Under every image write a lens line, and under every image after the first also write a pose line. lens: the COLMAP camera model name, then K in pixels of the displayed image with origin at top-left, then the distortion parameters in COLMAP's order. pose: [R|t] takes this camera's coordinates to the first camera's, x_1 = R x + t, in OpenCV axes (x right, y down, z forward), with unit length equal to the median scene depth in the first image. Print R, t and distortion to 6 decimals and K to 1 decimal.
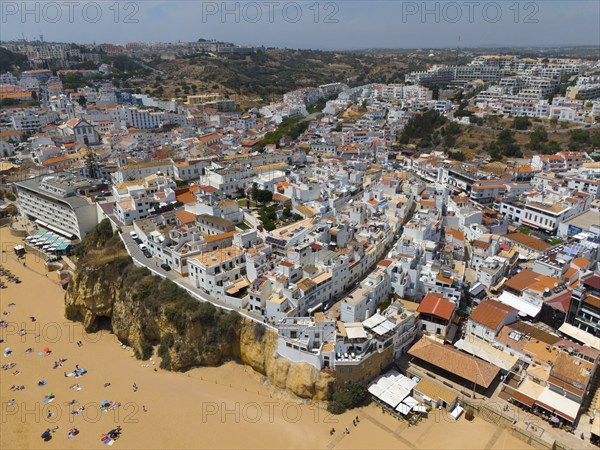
lens RADIAL K [[435.9, 0, 300.0], [0, 435.9, 225.0], [0, 0, 1]] dist [0.090007, -0.096536]
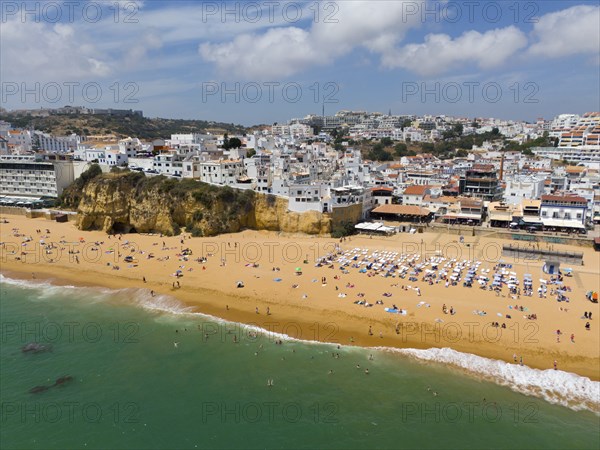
lens RADIAL K [[435.9, 0, 300.0], [0, 435.9, 225.0], [0, 0, 1]] dist [0.090007, -0.096536]
pose [[0.951831, -0.055924, 0.301479, -0.390621], [0.109262, 0.980546, -0.163070, 0.514652], [-0.286494, 0.188155, 0.939425, -0.250981]]
